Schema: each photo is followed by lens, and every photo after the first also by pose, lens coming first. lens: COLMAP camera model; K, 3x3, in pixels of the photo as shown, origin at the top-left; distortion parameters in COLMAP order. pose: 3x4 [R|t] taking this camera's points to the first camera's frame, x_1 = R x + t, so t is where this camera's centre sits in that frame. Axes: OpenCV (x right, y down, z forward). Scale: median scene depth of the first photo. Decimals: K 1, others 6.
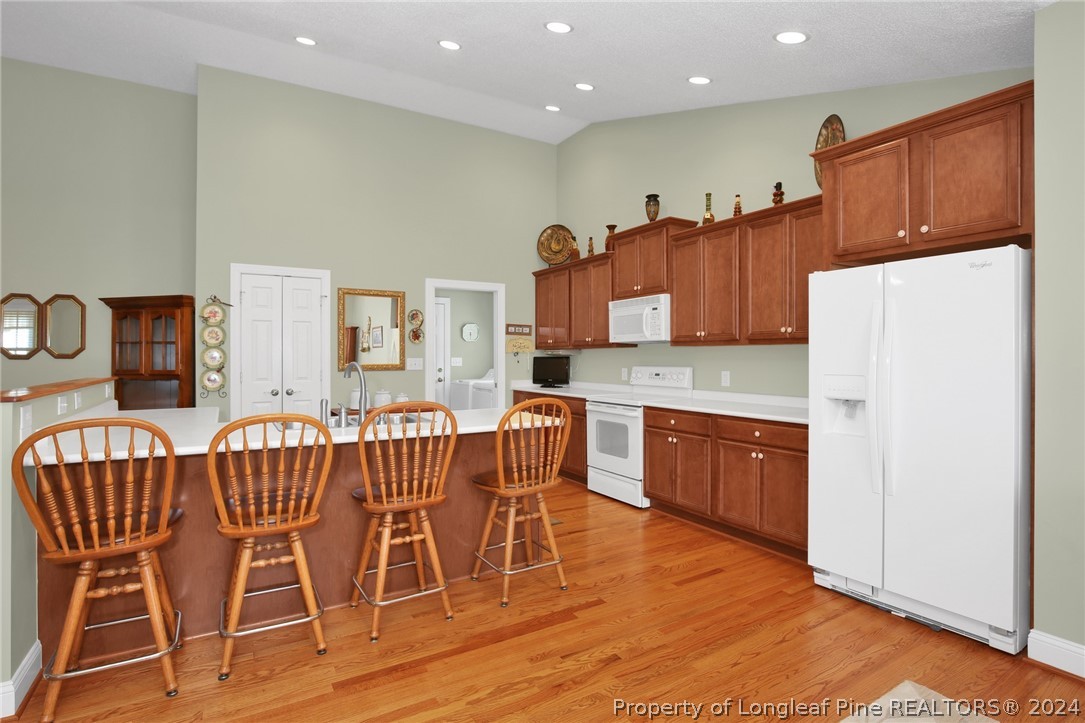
lens RADIAL K [[531.2, 0, 539.1], [0, 531.2, 356.0], [0, 0, 1]] dist [-0.032922, 0.000133]
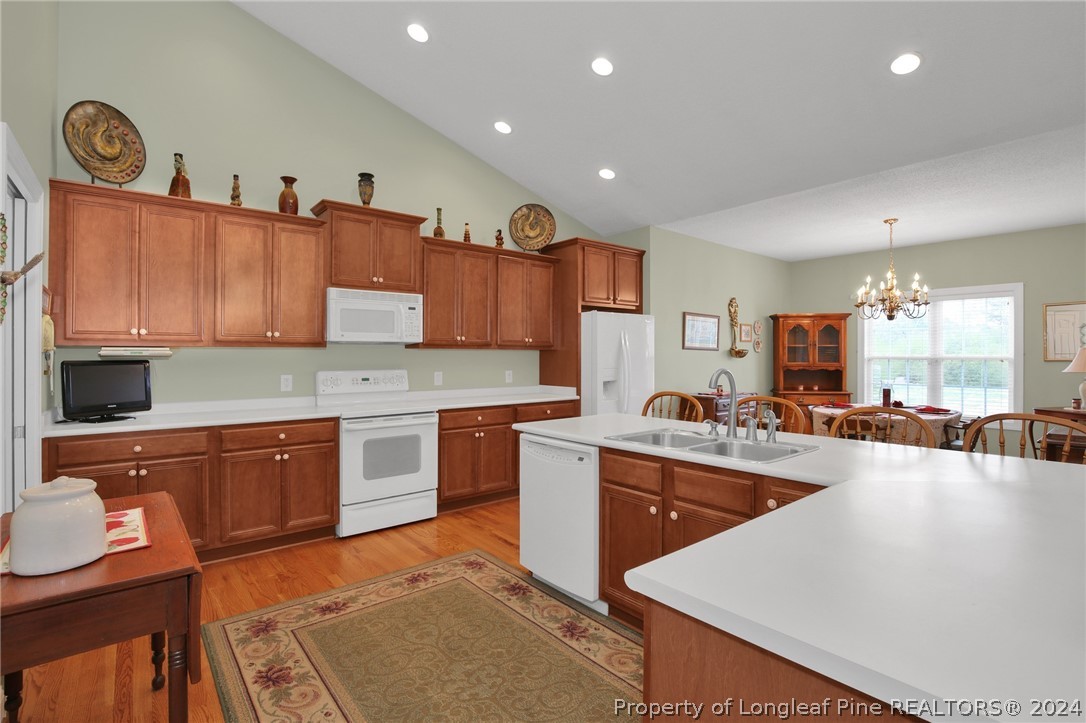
lens RADIAL K [[508.4, 0, 538.5], [0, 508.4, 359.5], [0, 0, 1]] dist [-0.029629, -0.000081]
pose [[-0.151204, -0.009035, 0.988461, -0.684879], [-0.003259, 0.999957, 0.008642, -0.006370], [-0.988497, -0.001914, -0.151227, 0.880694]]
